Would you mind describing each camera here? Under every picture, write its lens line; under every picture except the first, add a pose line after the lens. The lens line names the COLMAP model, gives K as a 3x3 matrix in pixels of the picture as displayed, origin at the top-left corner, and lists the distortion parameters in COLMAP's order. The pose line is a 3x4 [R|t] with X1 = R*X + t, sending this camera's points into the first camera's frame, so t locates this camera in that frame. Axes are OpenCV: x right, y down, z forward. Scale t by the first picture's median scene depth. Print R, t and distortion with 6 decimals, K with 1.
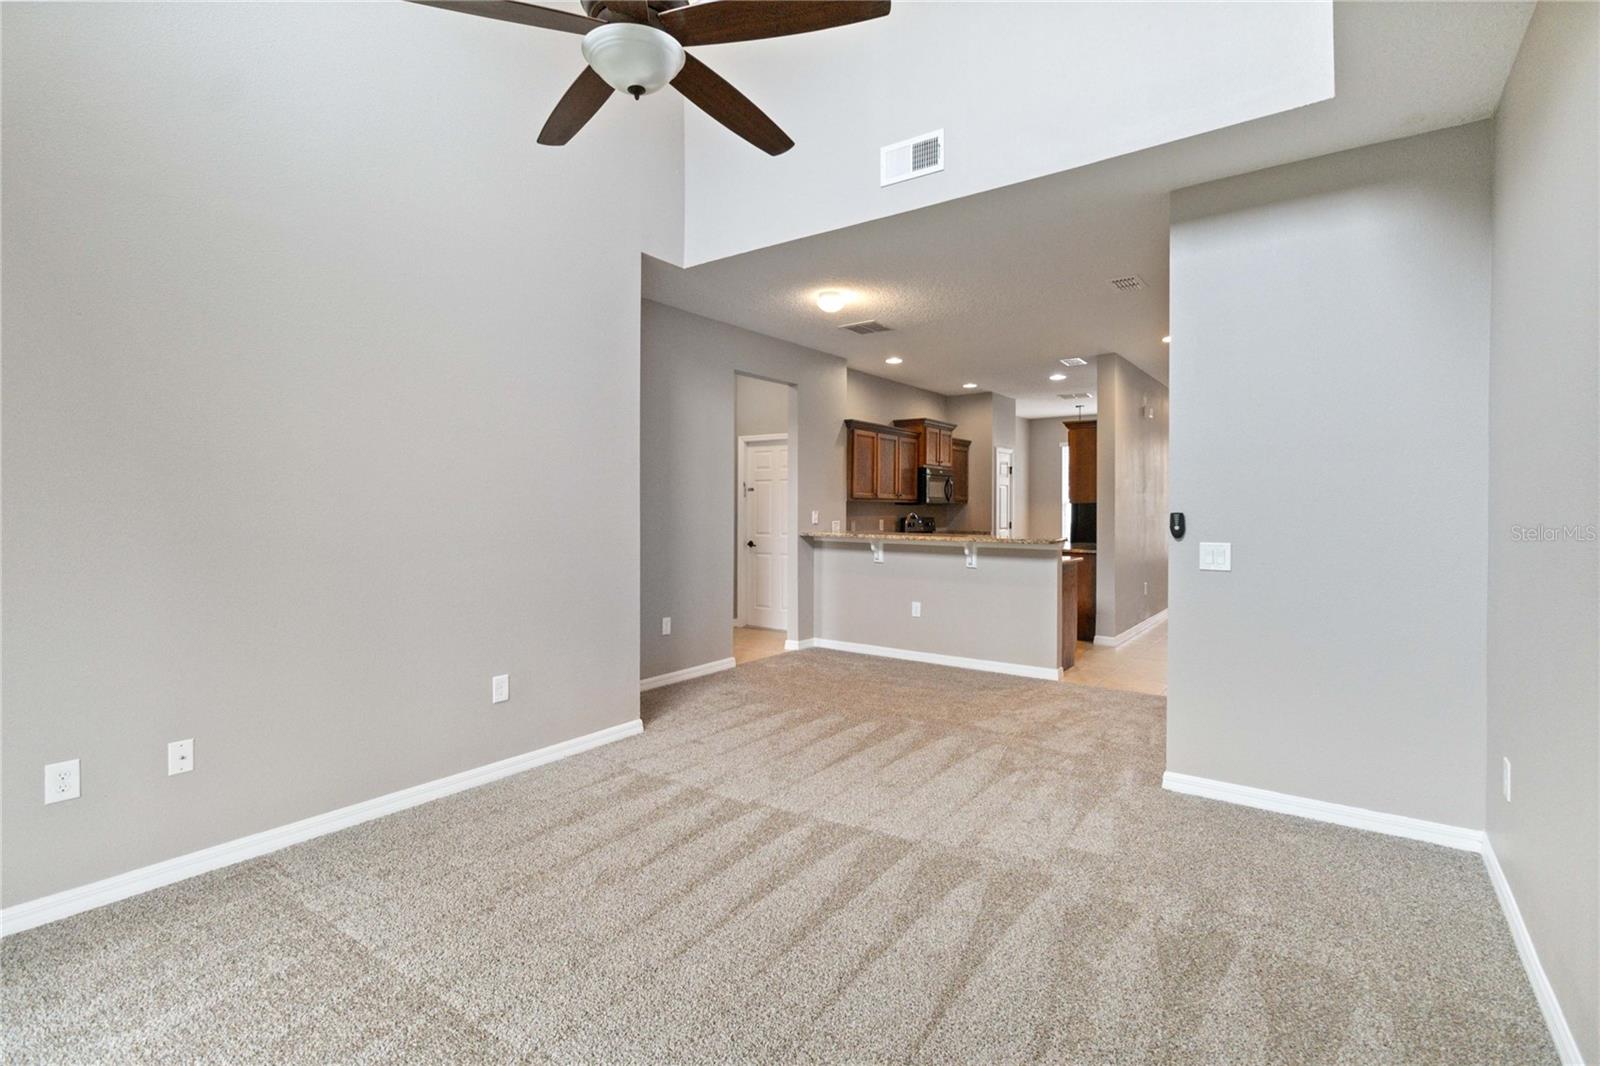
lens RADIAL K [[739.5, 0, 803.6], [0, 739.5, 508.1], [0, 0, 1]] dist [-0.023976, -0.000343]
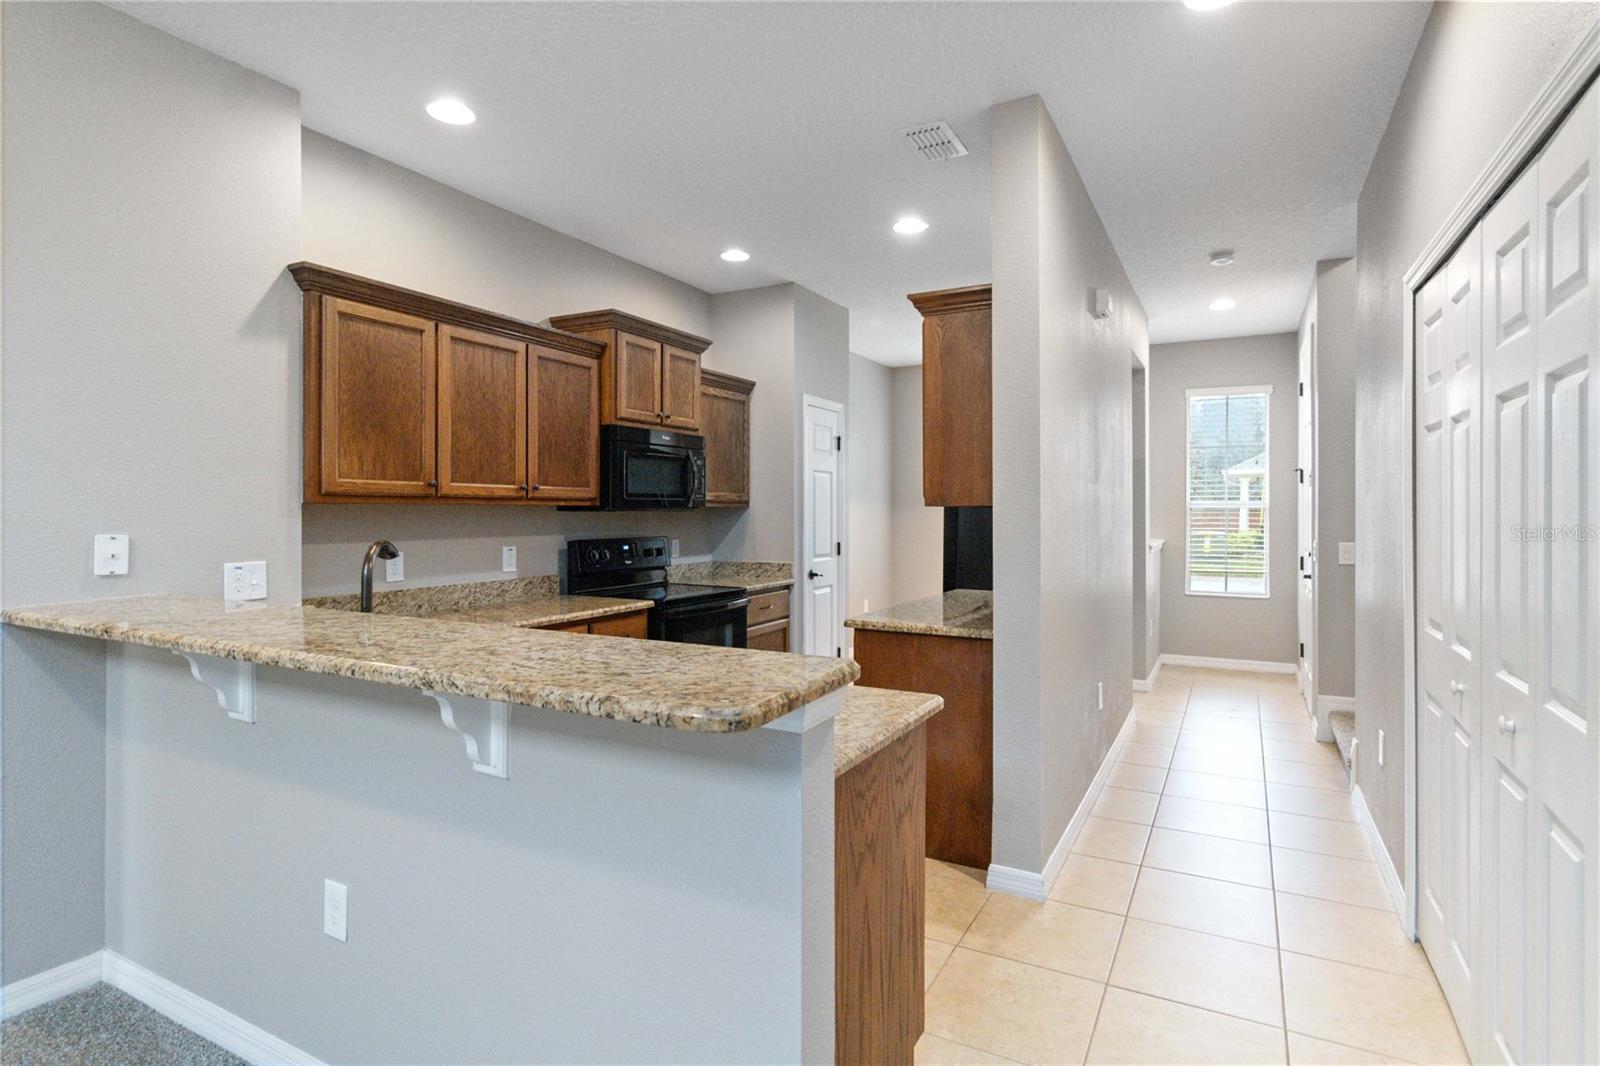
lens RADIAL K [[819.0, 0, 813.5], [0, 819.0, 509.8], [0, 0, 1]] dist [-0.001278, 0.000528]
pose [[0.988174, -0.002113, 0.153324, 0.236592], [0.002382, 0.999996, -0.001572, -0.004827], [-0.153320, 0.001918, 0.988175, 0.584560]]
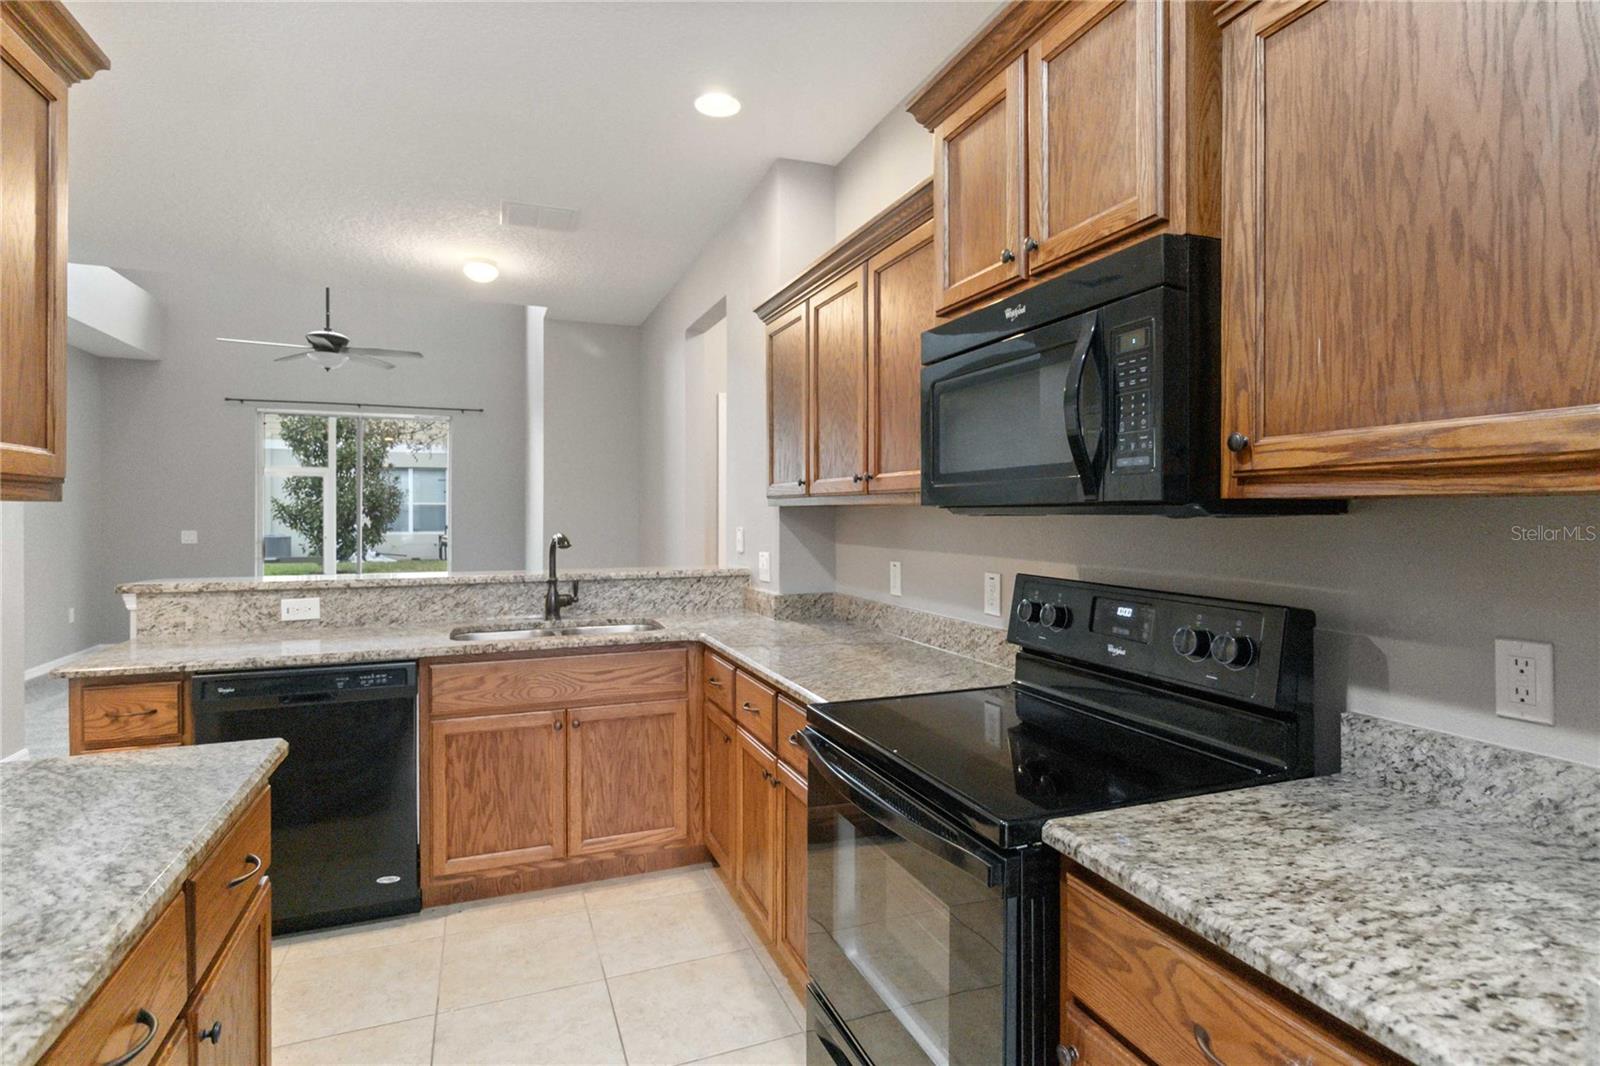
lens RADIAL K [[819.0, 0, 813.5], [0, 819.0, 509.8], [0, 0, 1]] dist [-0.001278, 0.000528]
pose [[-0.522832, -0.004925, -0.852421, 0.429834], [-0.003208, 0.999988, -0.003810, -0.004972], [0.852430, 0.000743, -0.522841, 1.254707]]
